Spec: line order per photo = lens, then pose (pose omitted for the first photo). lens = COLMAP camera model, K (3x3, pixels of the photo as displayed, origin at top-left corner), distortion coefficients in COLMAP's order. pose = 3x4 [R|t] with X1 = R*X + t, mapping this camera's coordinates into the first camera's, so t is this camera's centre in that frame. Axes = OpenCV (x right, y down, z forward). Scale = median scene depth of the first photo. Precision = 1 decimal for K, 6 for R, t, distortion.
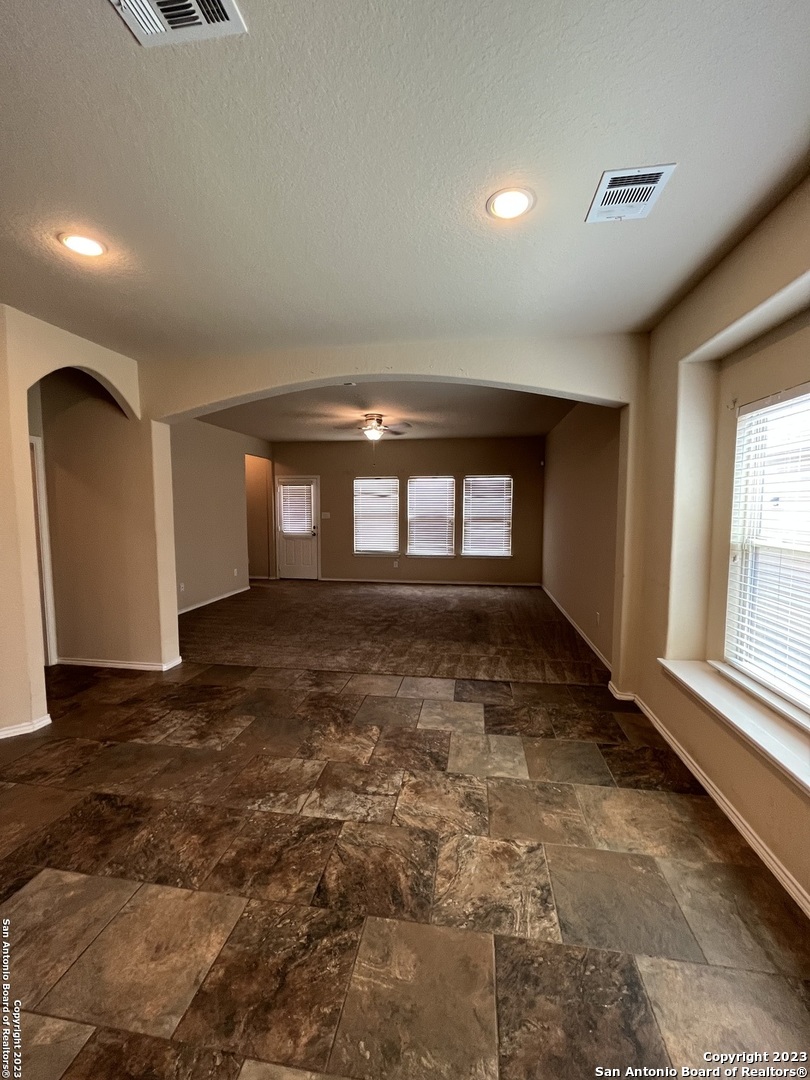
lens RADIAL K [[445.1, 0, 403.6], [0, 445.1, 542.4], [0, 0, 1]] dist [0.000352, -0.000443]
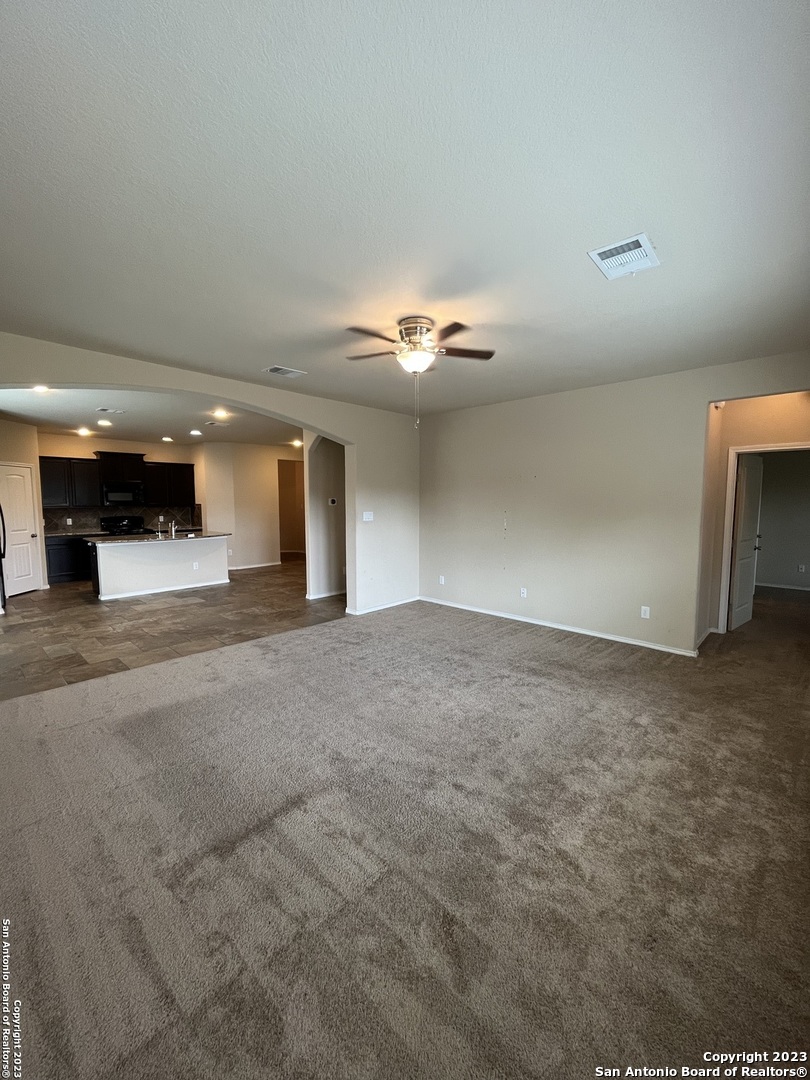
lens RADIAL K [[445.1, 0, 412.0], [0, 445.1, 537.7], [0, 0, 1]] dist [0.000352, -0.000443]
pose [[-0.566508, 0.069470, -0.821123, 0.651791], [-0.066628, 0.989317, 0.129667, -0.200461], [0.821358, 0.128167, -0.555827, 2.340111]]
